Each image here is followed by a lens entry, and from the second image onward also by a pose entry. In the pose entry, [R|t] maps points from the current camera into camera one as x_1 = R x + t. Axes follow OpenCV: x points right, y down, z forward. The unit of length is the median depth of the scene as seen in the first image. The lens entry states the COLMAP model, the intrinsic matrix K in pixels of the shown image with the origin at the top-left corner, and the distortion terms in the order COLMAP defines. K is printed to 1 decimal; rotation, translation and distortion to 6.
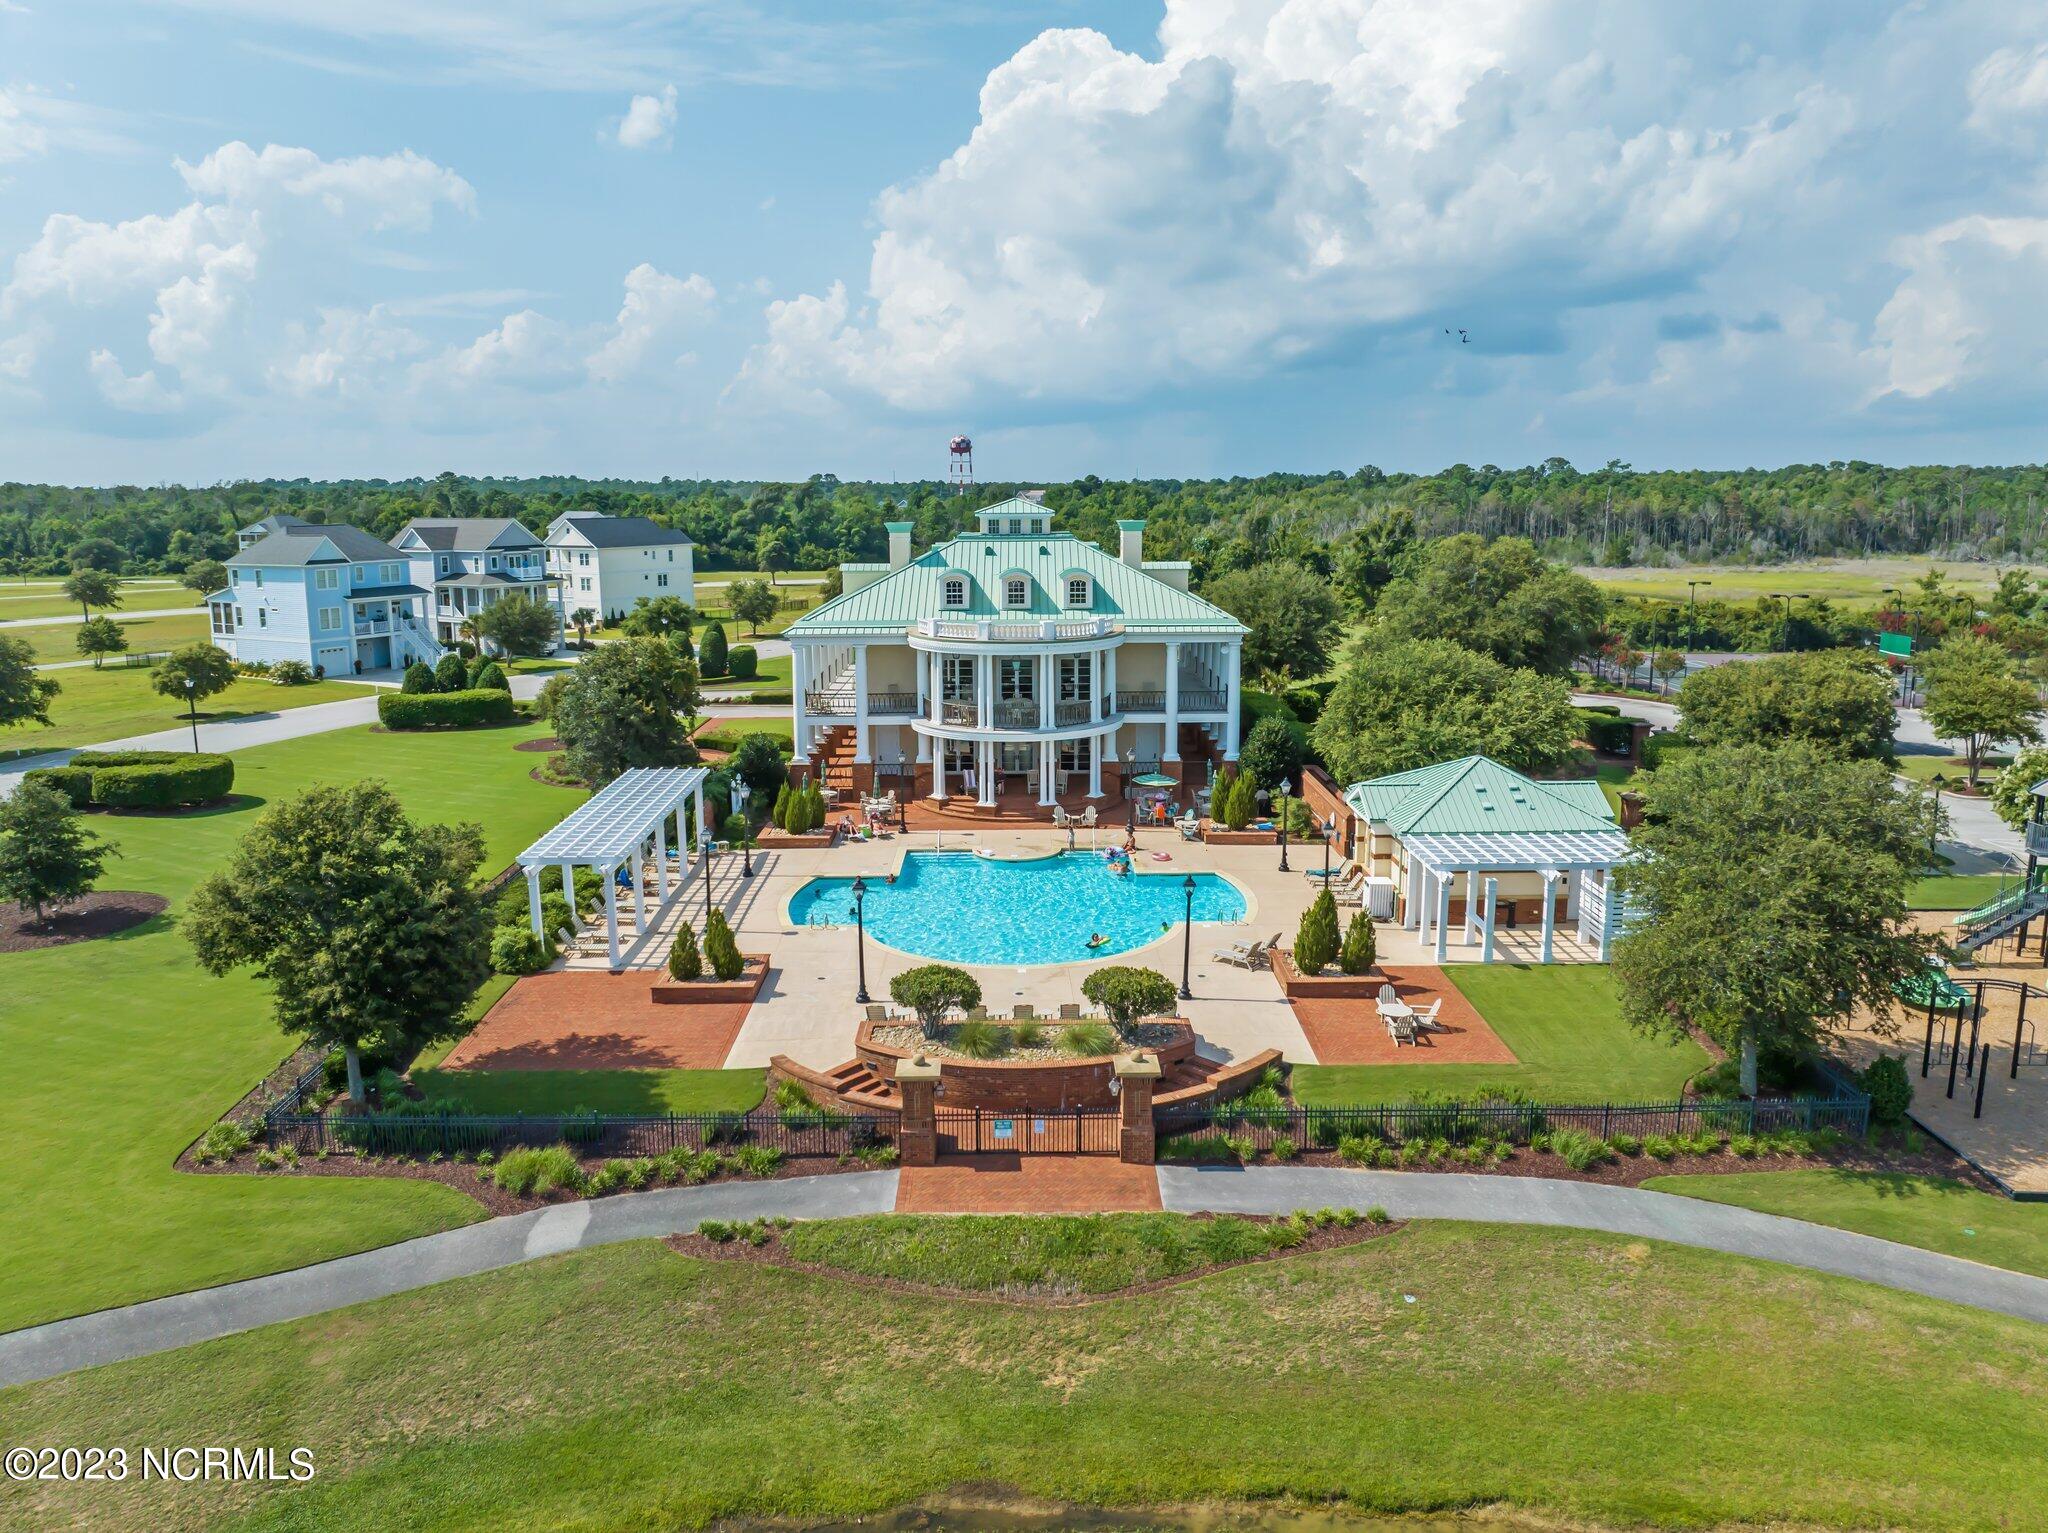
lens RADIAL K [[1419.7, 0, 1026.3], [0, 1419.7, 775.3], [0, 0, 1]] dist [-0.030090, -0.015144]
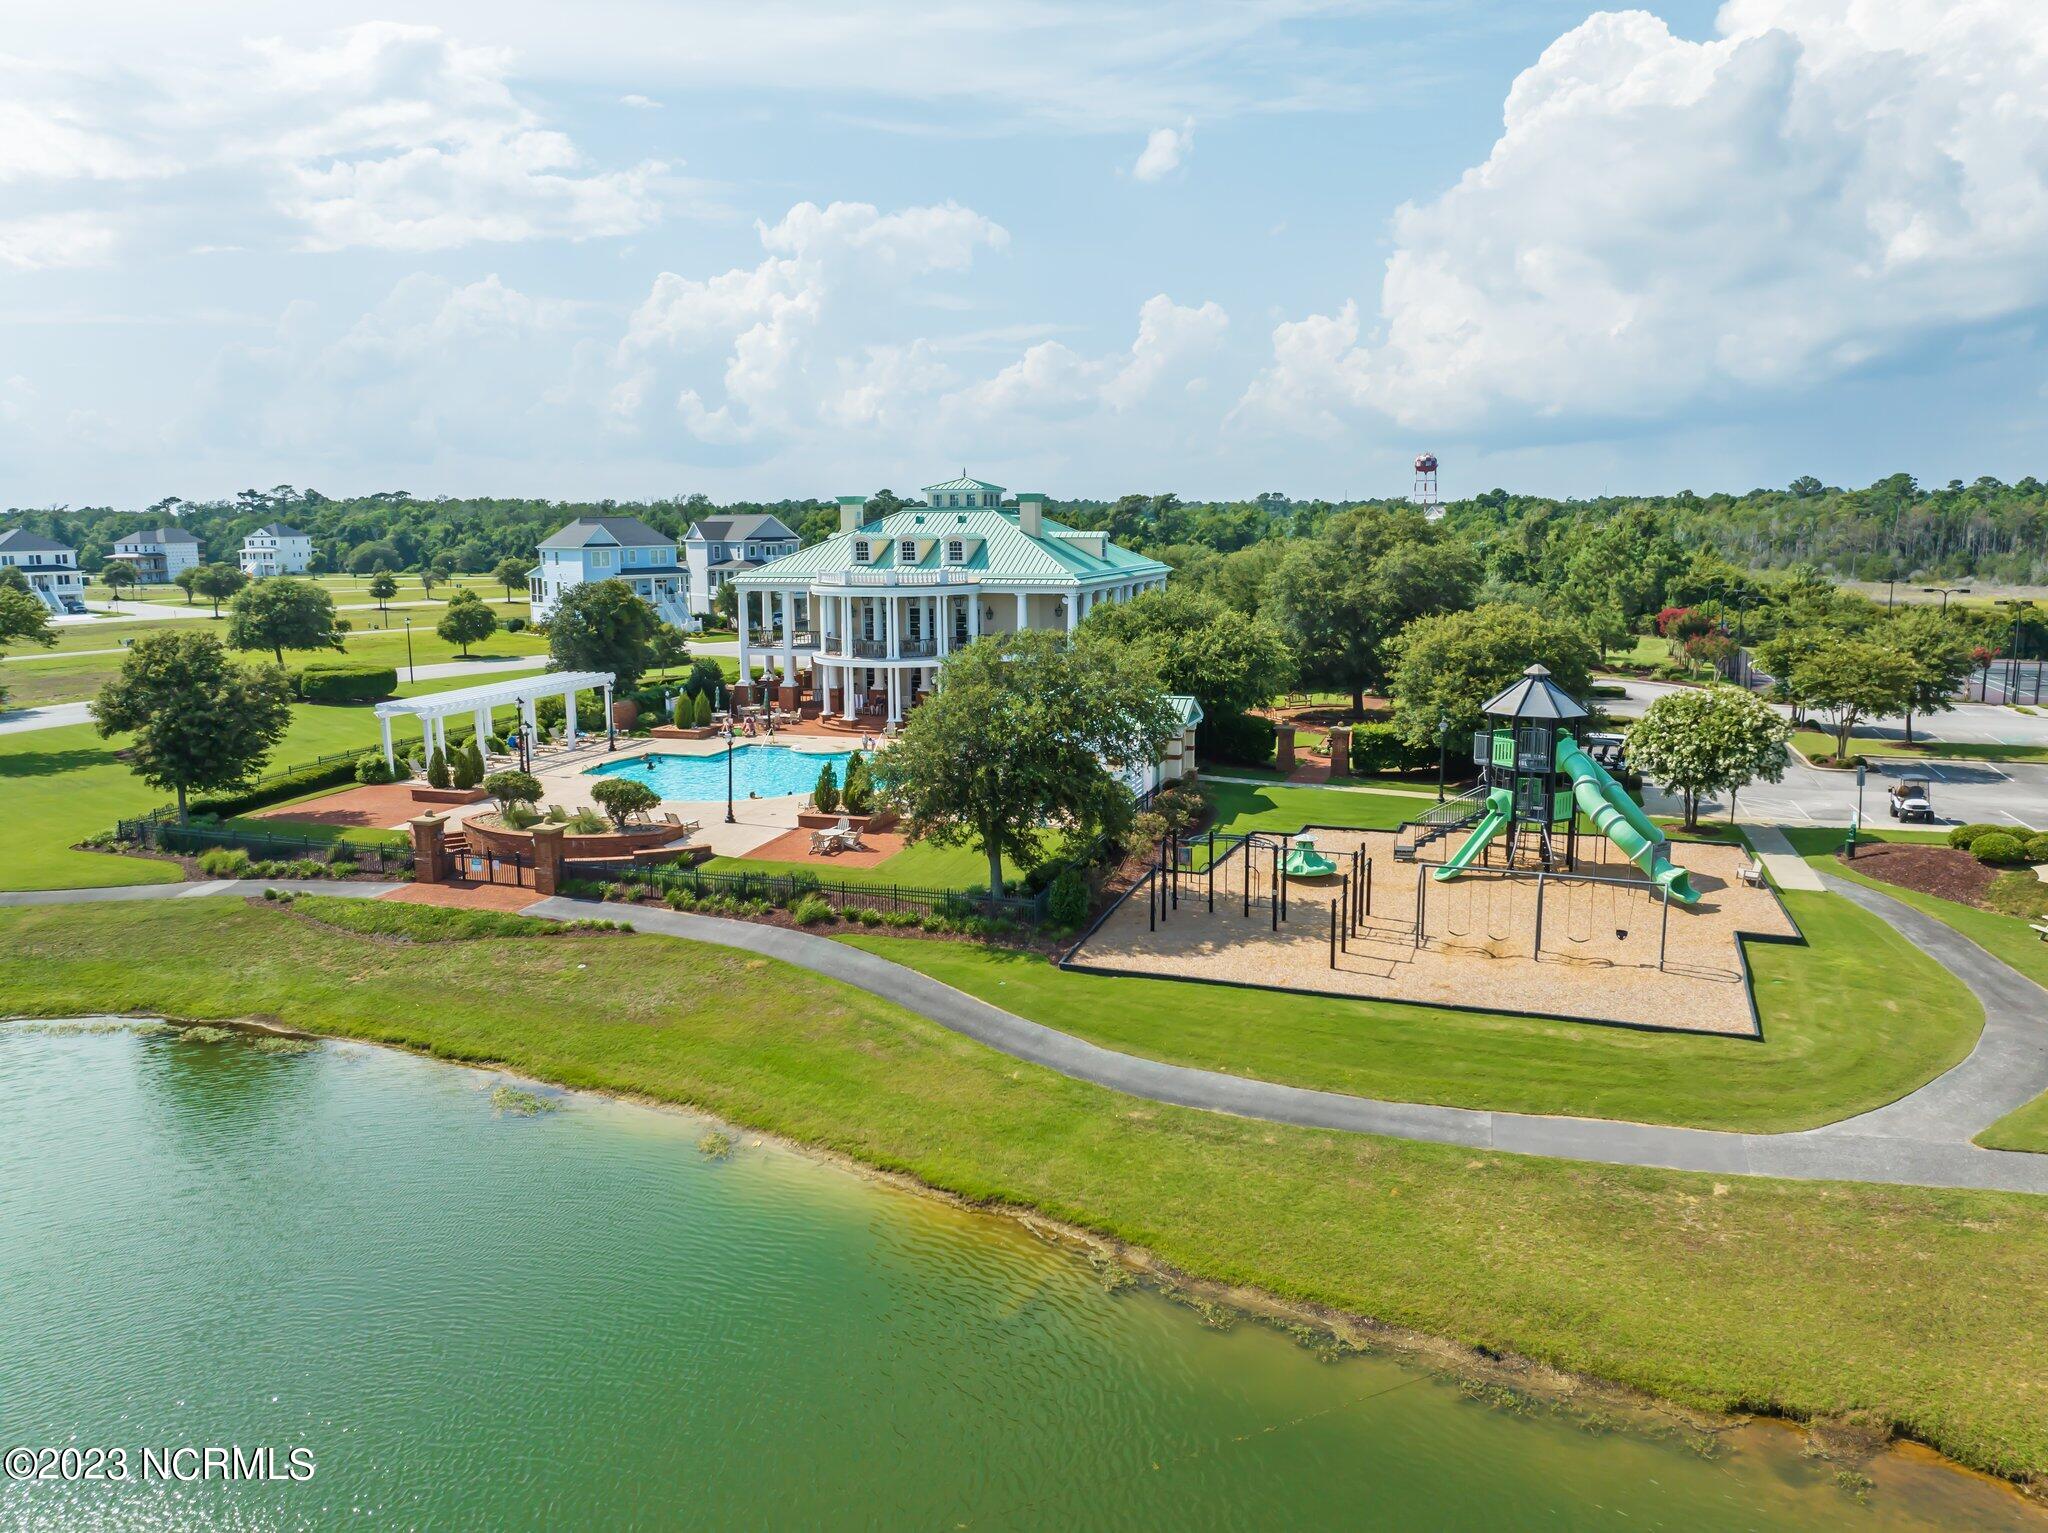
lens RADIAL K [[1416.5, 0, 1026.3], [0, 1416.5, 789.6], [0, 0, 1]] dist [-0.028055, -0.002711]
pose [[0.942798, 0.060019, -0.327917, 0.502020], [-0.061778, 0.998077, 0.005062, 0.063306], [0.327591, 0.015486, 0.944693, -0.107612]]
